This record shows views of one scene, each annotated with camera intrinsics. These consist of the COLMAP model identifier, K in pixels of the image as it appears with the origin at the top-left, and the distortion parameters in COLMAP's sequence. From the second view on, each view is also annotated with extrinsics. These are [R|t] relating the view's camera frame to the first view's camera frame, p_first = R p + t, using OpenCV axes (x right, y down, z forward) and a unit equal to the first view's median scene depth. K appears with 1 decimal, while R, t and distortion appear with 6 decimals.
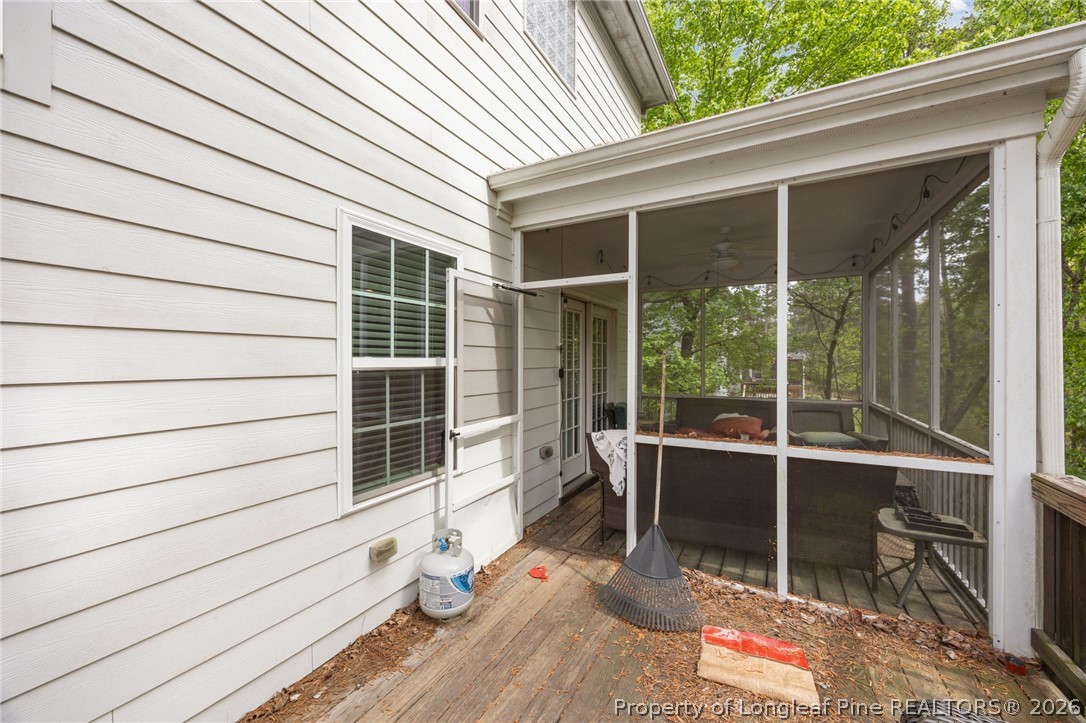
lens RADIAL K [[415.0, 0, 543.6], [0, 415.0, 360.1], [0, 0, 1]] dist [-0.000535, 0.000015]
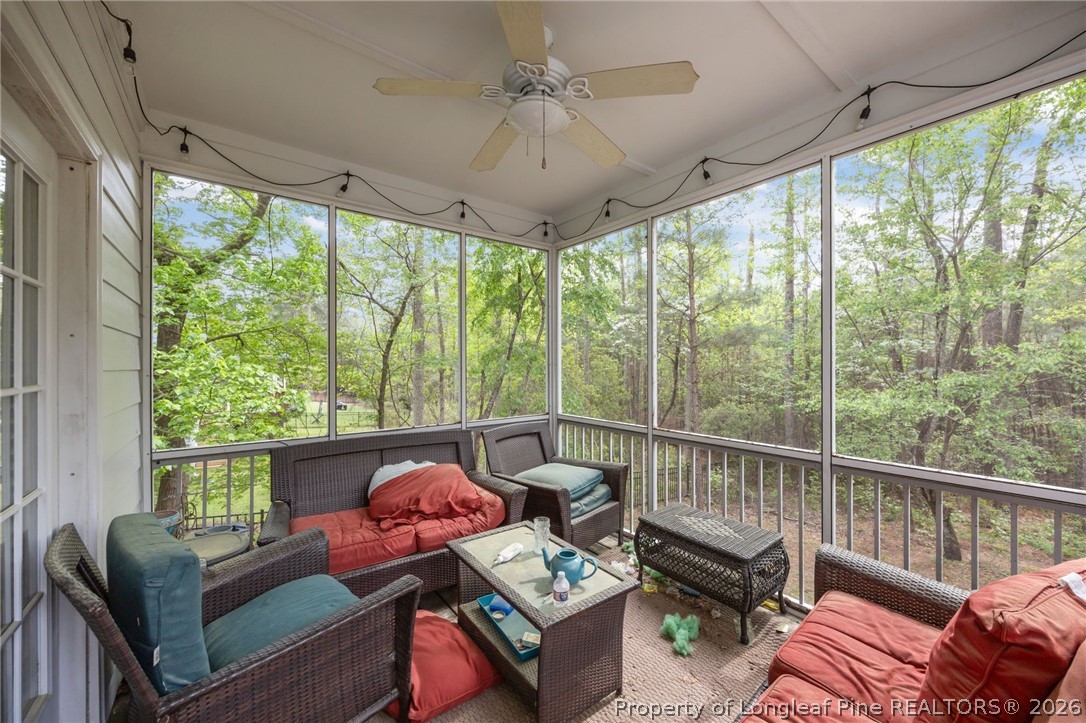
lens RADIAL K [[415.0, 0, 543.6], [0, 415.0, 360.1], [0, 0, 1]] dist [-0.000535, 0.000015]
pose [[0.396446, 0.008282, 0.918021, 0.053498], [-0.000128, 0.999960, -0.008966, 0.004950], [-0.918058, 0.003437, 0.396431, 0.654654]]
